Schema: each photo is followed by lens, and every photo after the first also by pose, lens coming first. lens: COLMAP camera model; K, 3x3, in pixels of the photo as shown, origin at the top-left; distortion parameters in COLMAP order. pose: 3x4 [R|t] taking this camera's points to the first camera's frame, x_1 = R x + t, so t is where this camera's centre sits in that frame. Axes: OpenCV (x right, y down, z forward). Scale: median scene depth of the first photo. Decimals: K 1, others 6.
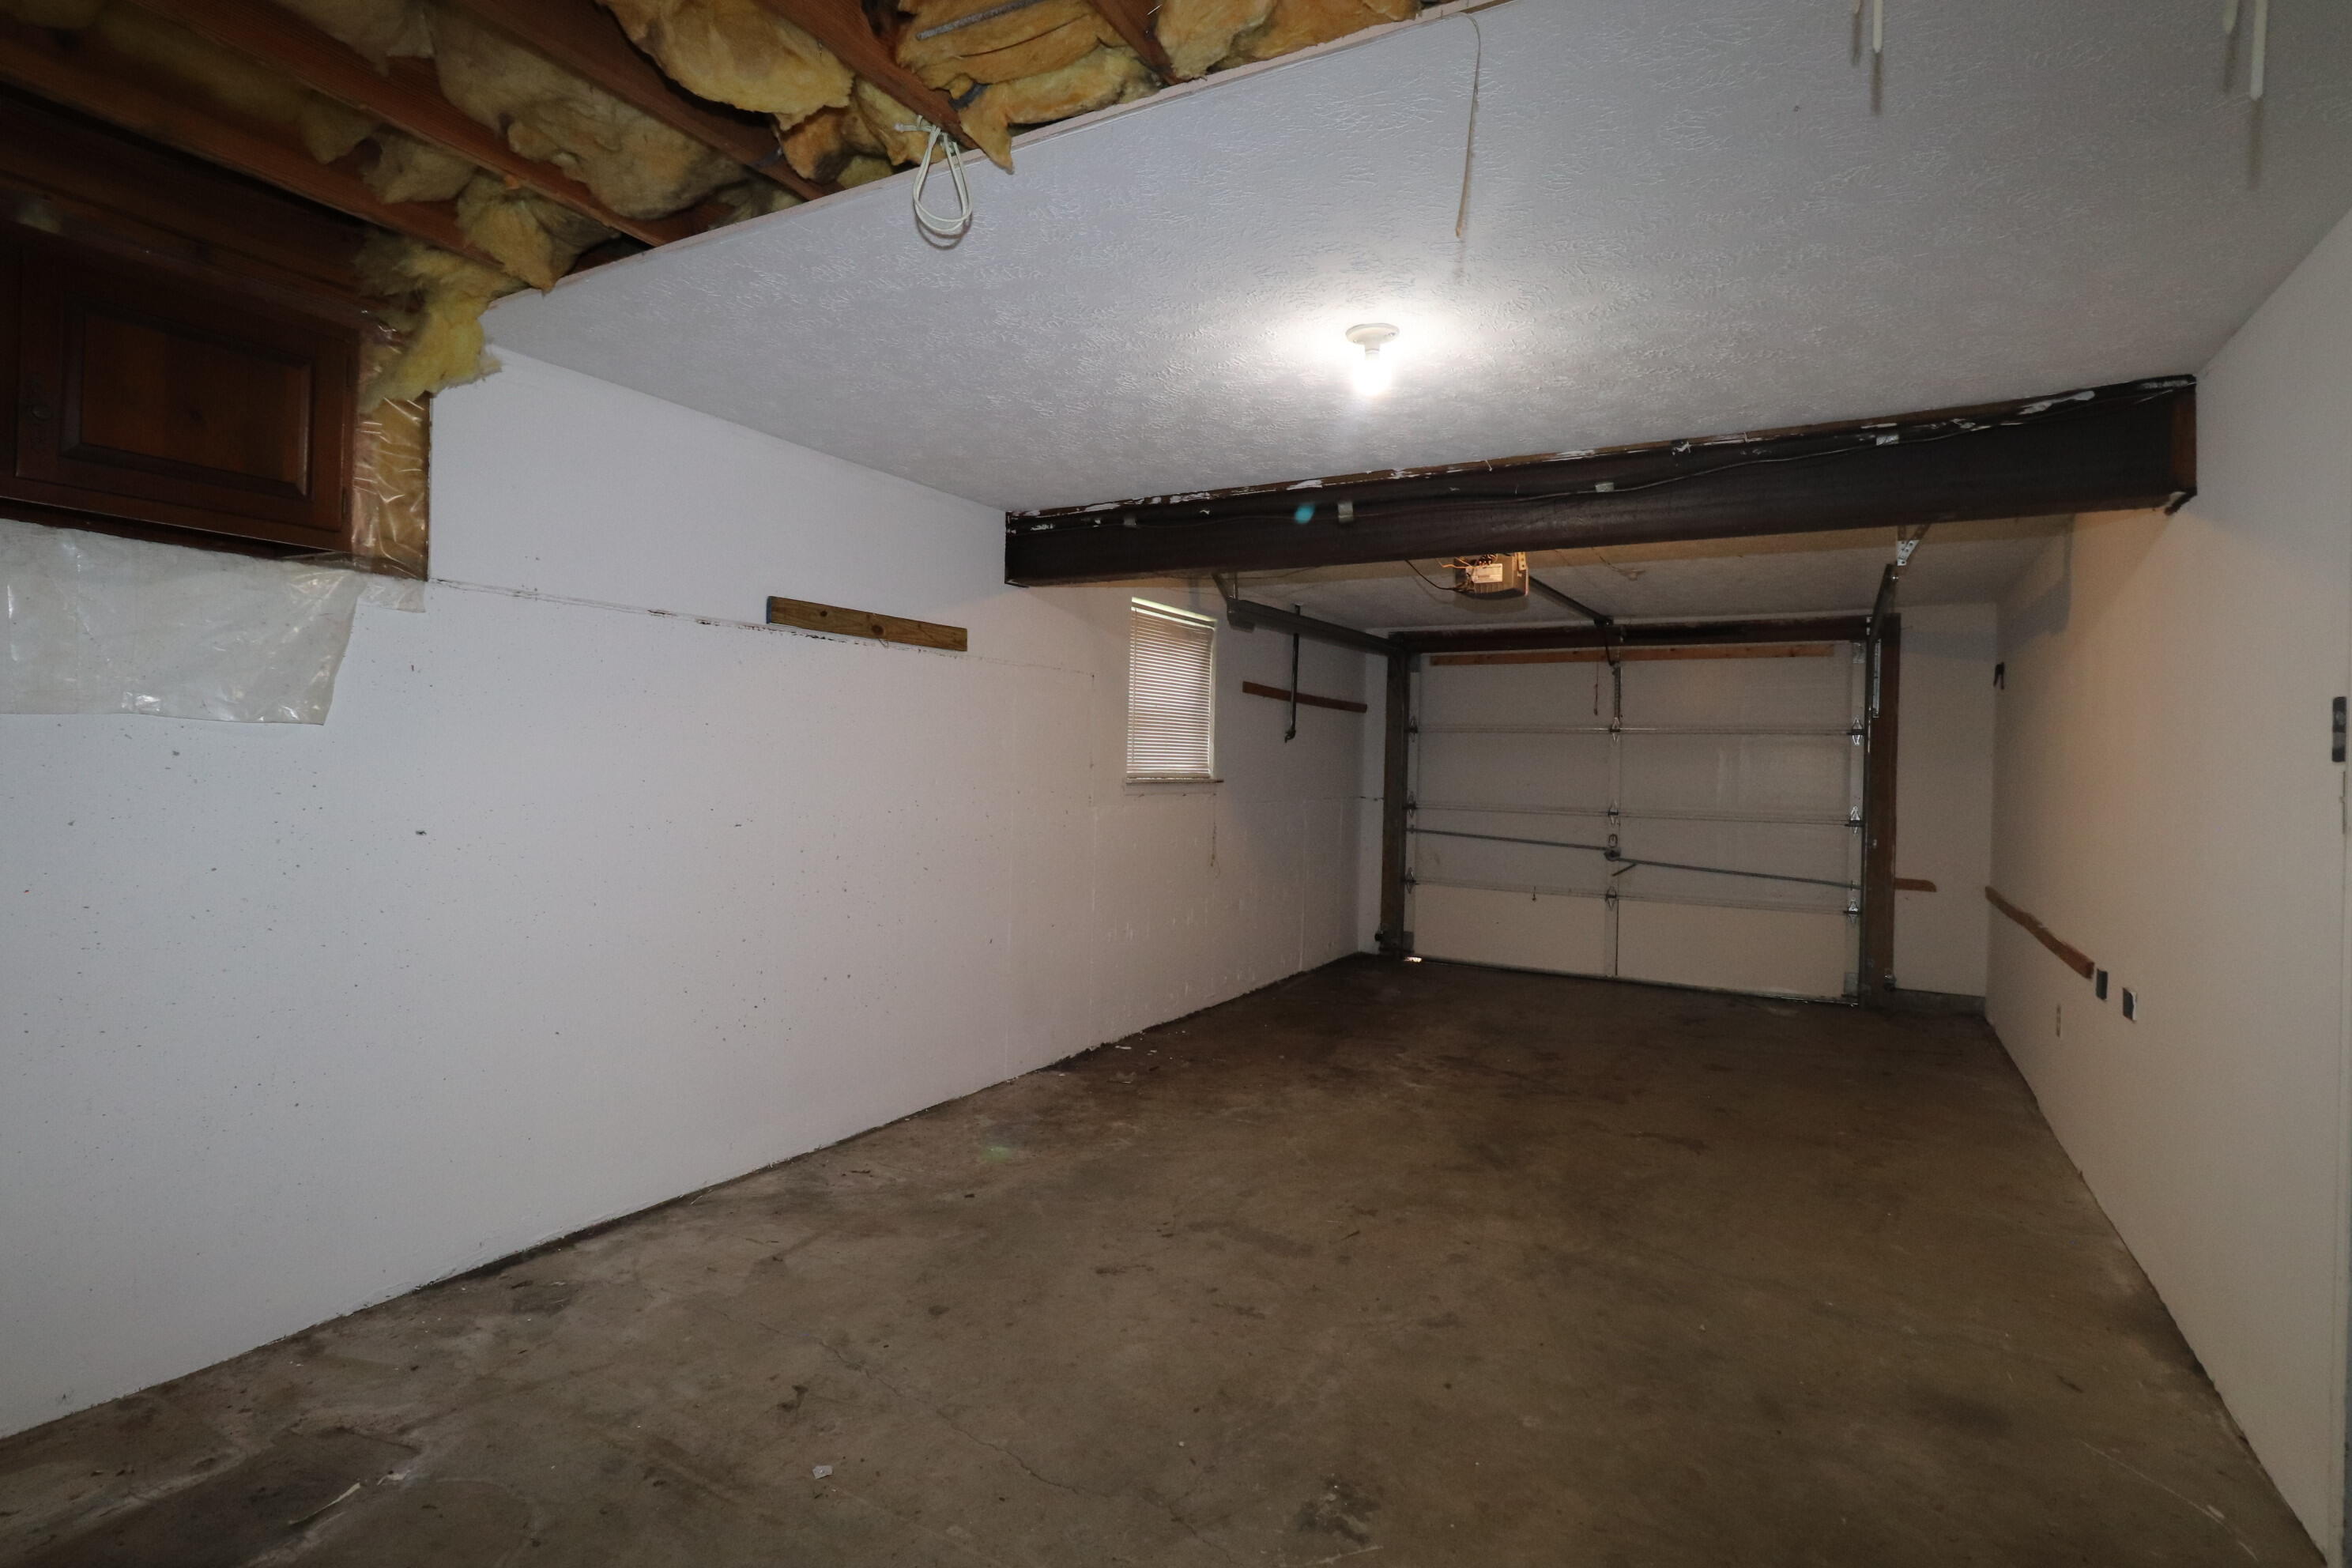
lens RADIAL K [[1177.2, 0, 1175.2], [0, 1177.2, 772.0], [0, 0, 1]] dist [-0.000452, 0.000055]
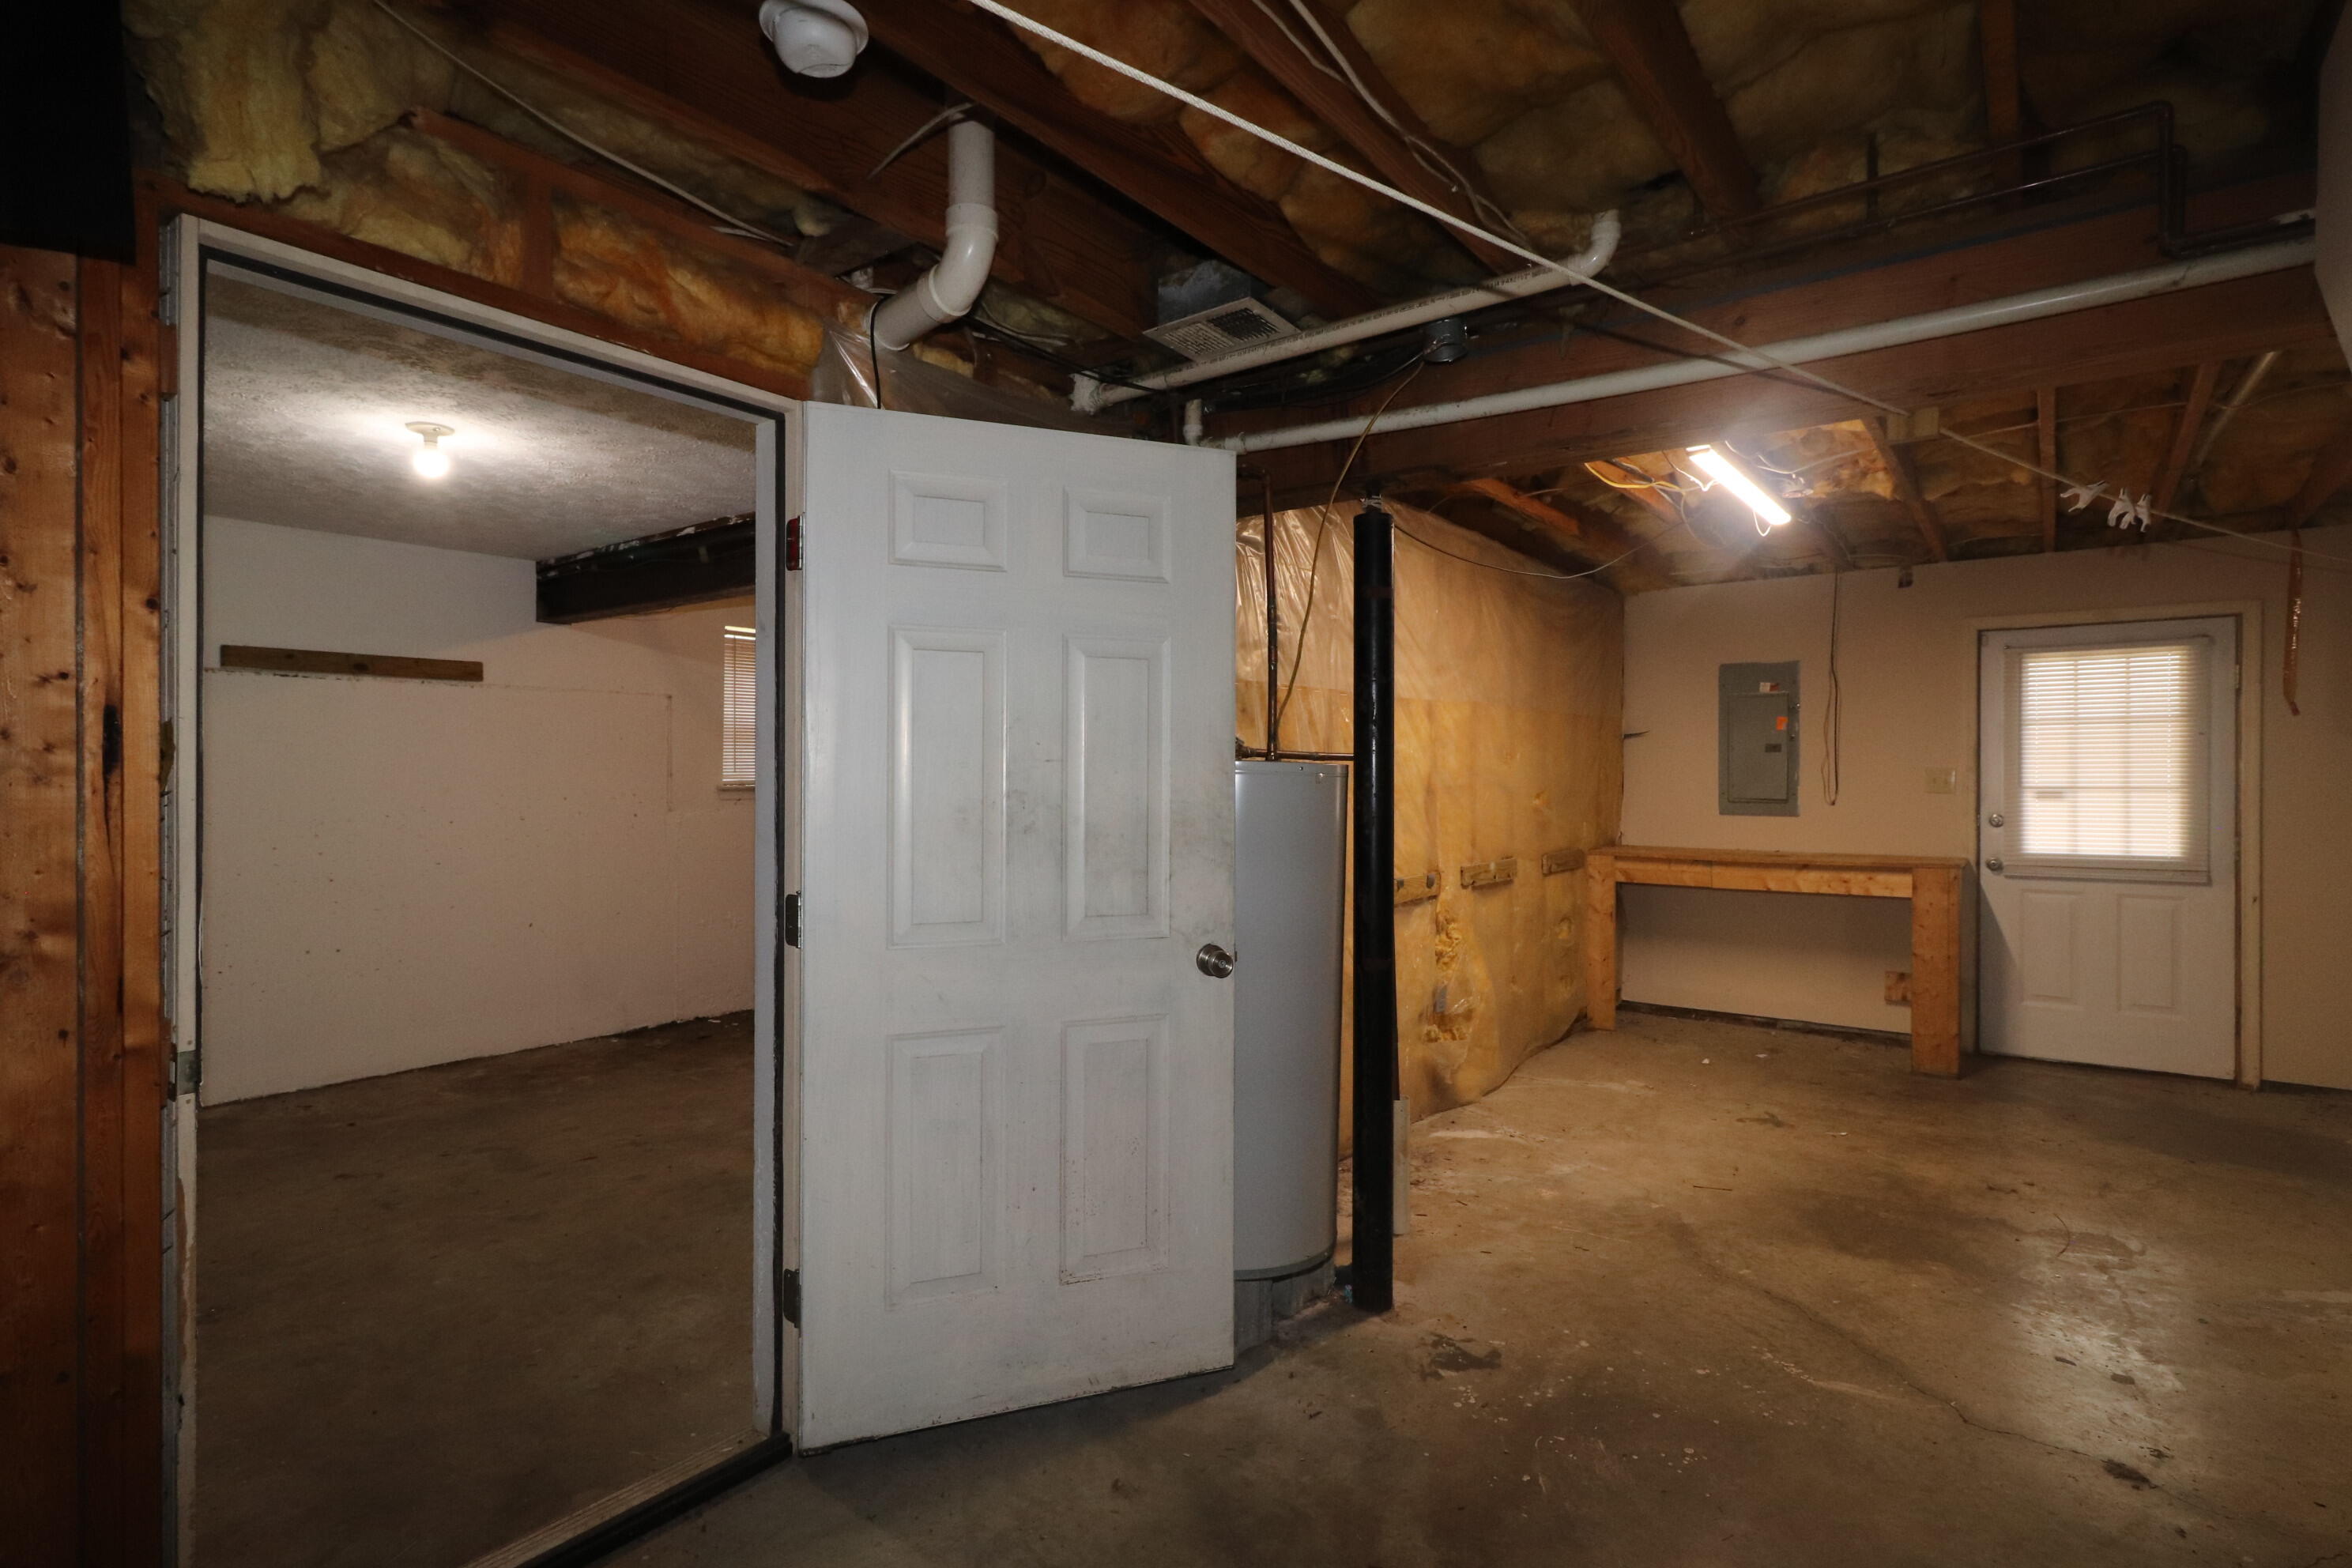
lens RADIAL K [[1177.2, 0, 1176.2], [0, 1177.2, 786.6], [0, 0, 1]] dist [-0.000452, 0.000055]
pose [[0.990398, -0.018119, -0.137052, 0.702834], [0.019188, 0.999795, 0.006481, 0.010149], [0.136906, -0.009049, 0.990543, -0.087446]]
